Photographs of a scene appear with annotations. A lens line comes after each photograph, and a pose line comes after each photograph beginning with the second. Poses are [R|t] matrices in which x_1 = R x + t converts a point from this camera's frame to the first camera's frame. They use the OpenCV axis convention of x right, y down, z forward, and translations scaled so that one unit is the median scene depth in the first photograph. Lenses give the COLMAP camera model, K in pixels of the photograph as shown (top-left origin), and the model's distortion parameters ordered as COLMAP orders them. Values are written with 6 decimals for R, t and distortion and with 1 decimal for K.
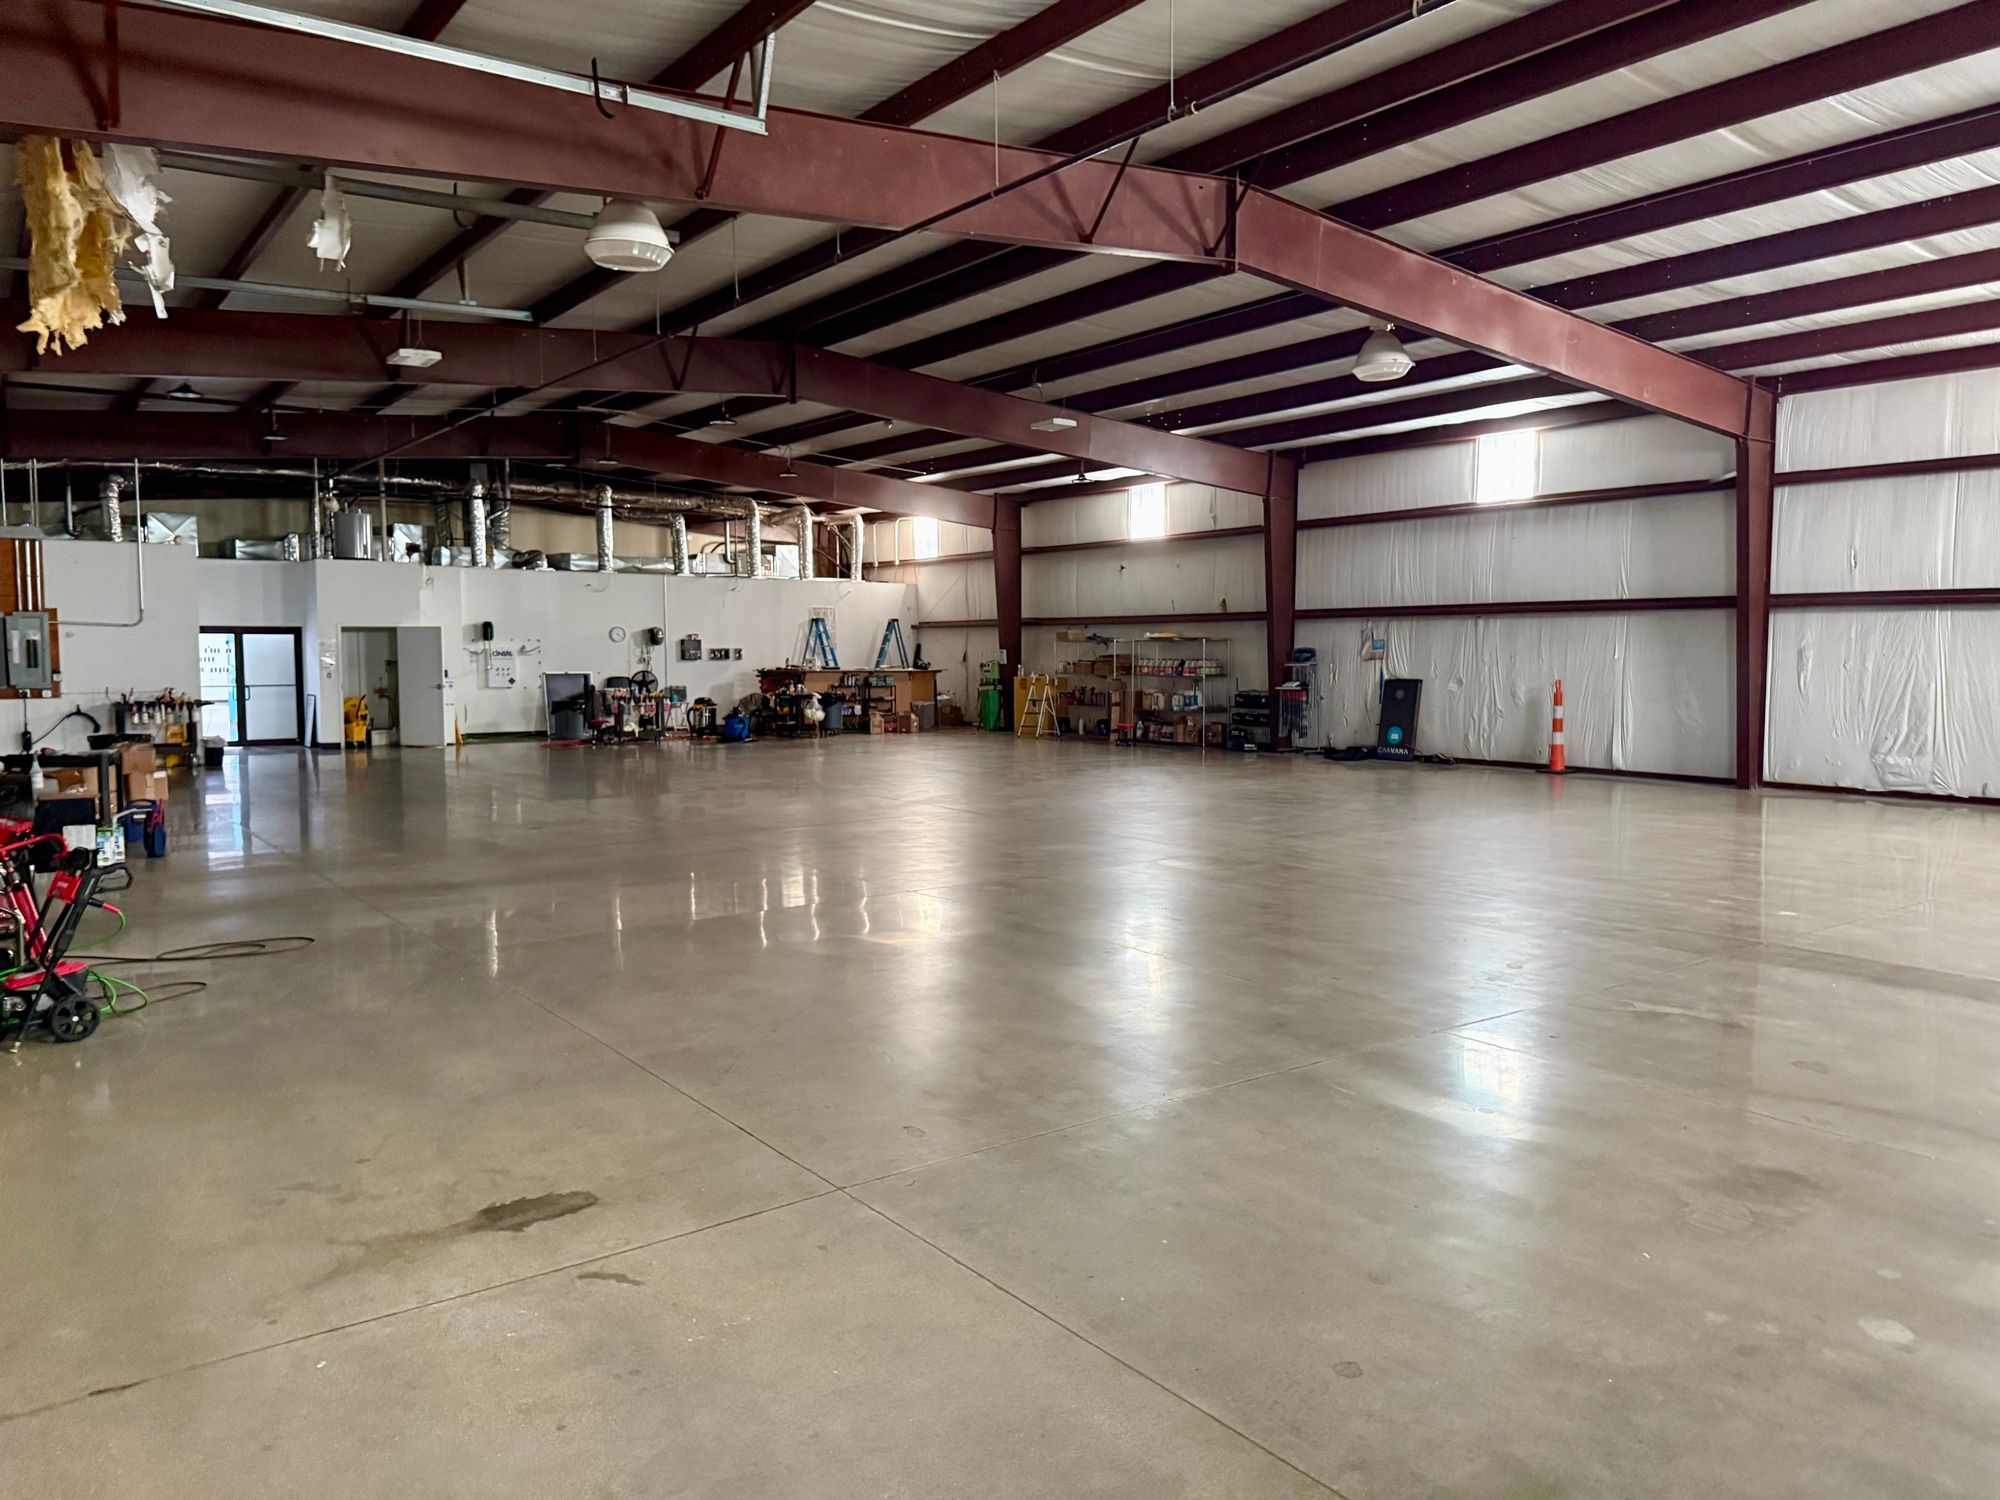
lens RADIAL K [[1385.0, 0, 987.0], [0, 1385.0, 748.0], [0, 0, 1]] dist [0.045477, -0.074437]
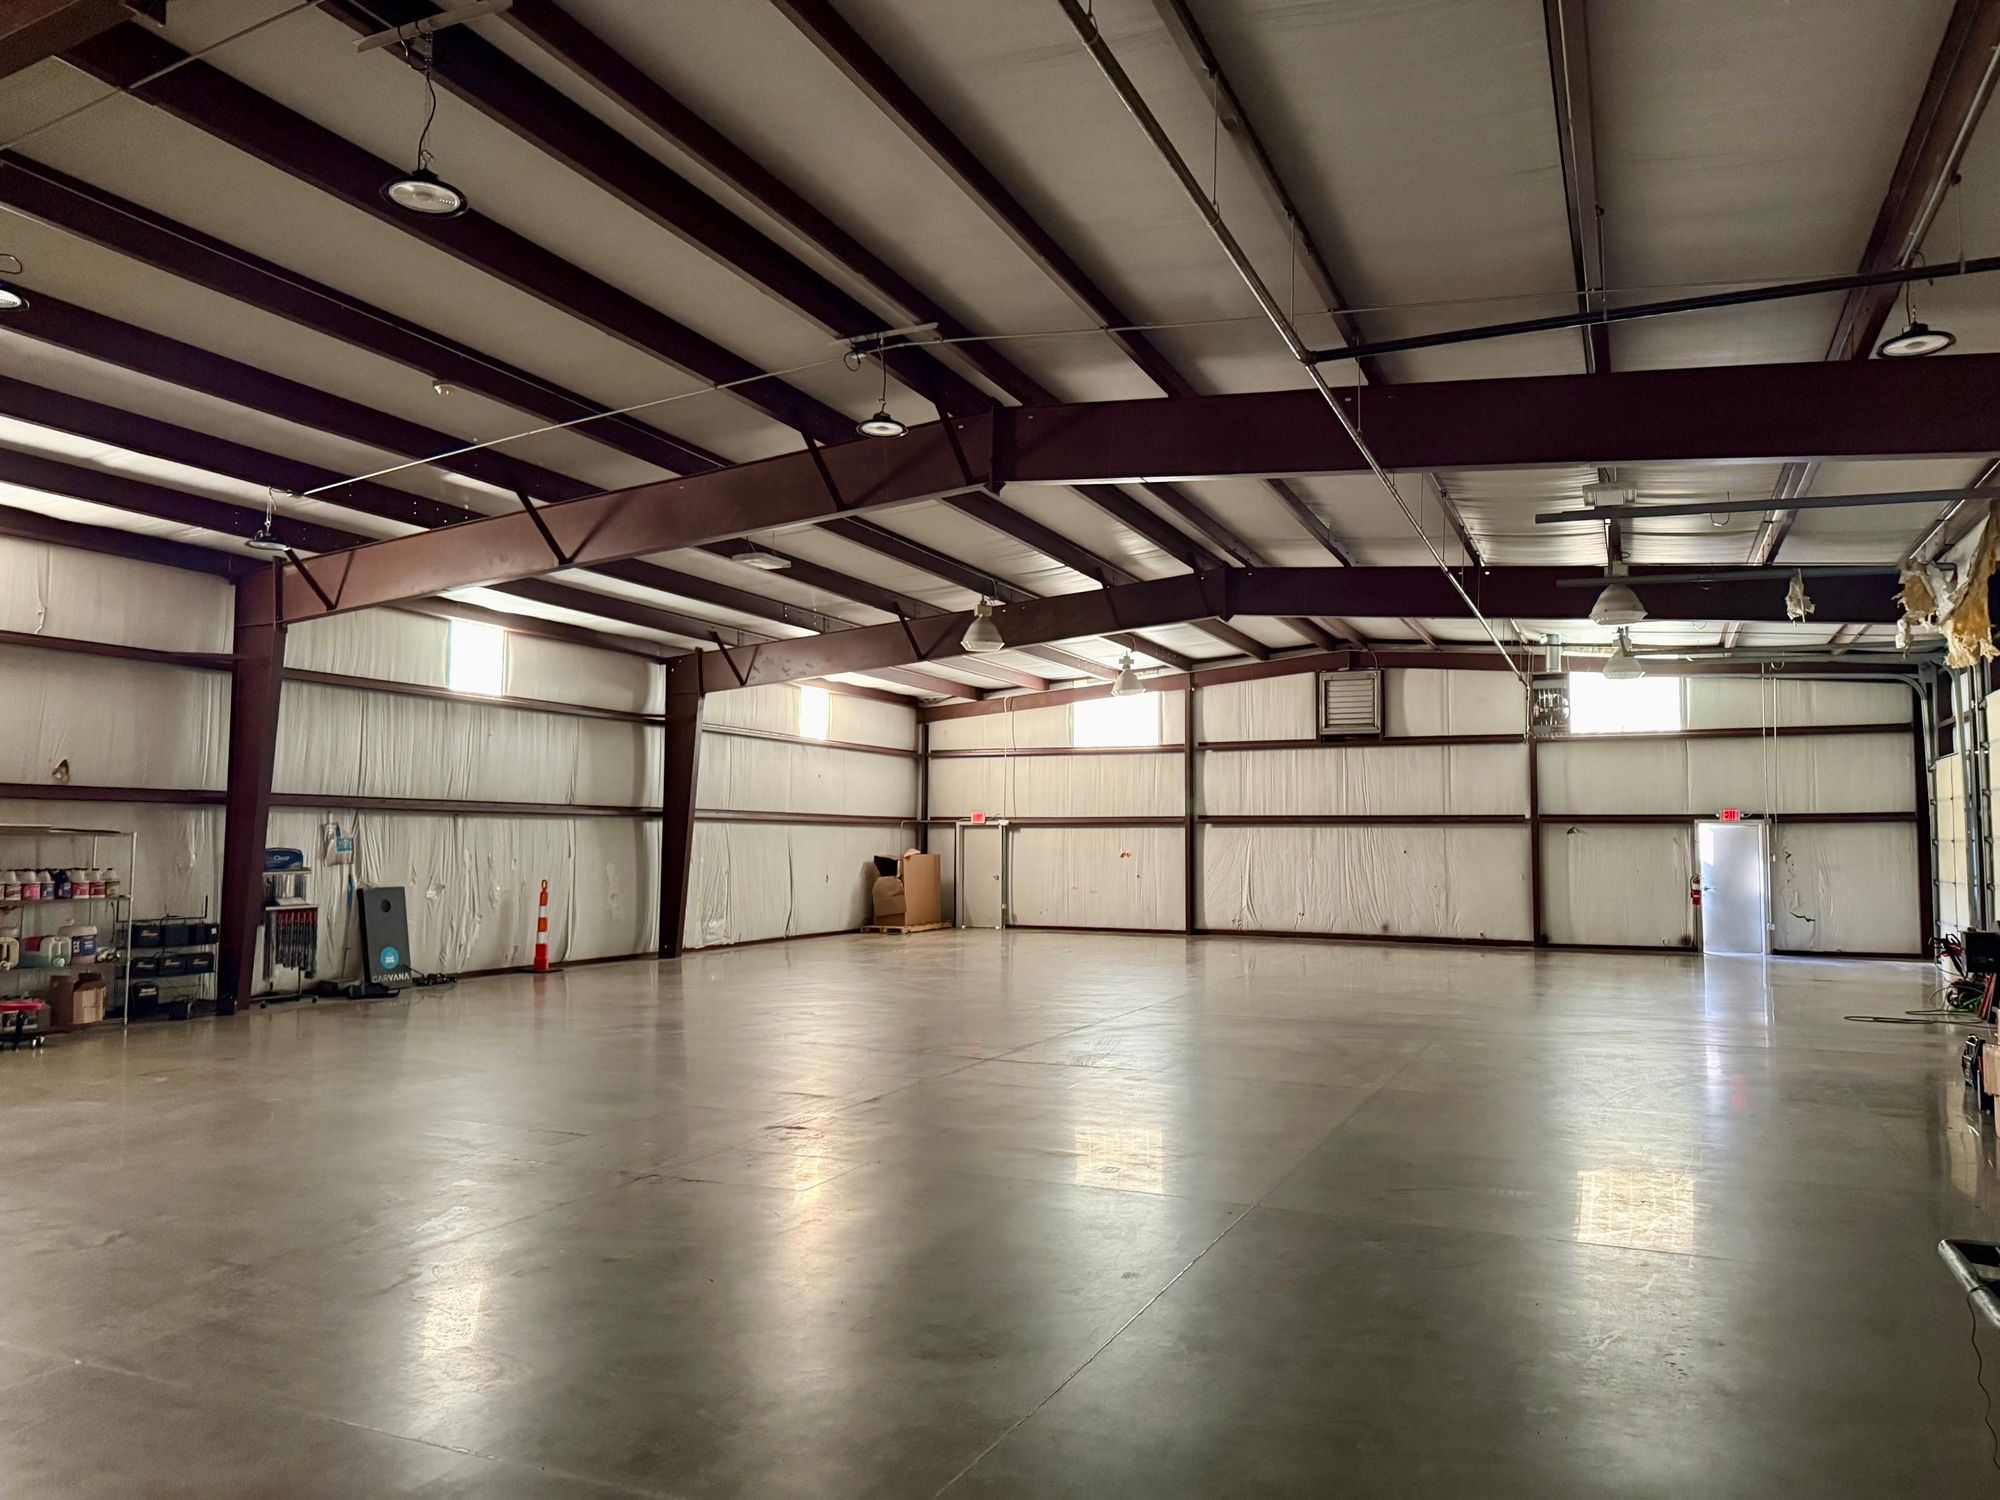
lens RADIAL K [[1385.0, 0, 1001.0], [0, 1385.0, 741.4], [0, 0, 1]] dist [0.045477, -0.074437]
pose [[-0.495683, 0.059790, 0.866443, -0.536082], [0.052476, 0.997867, -0.038838, -0.076689], [-0.866917, 0.026216, -0.497763, 0.996448]]
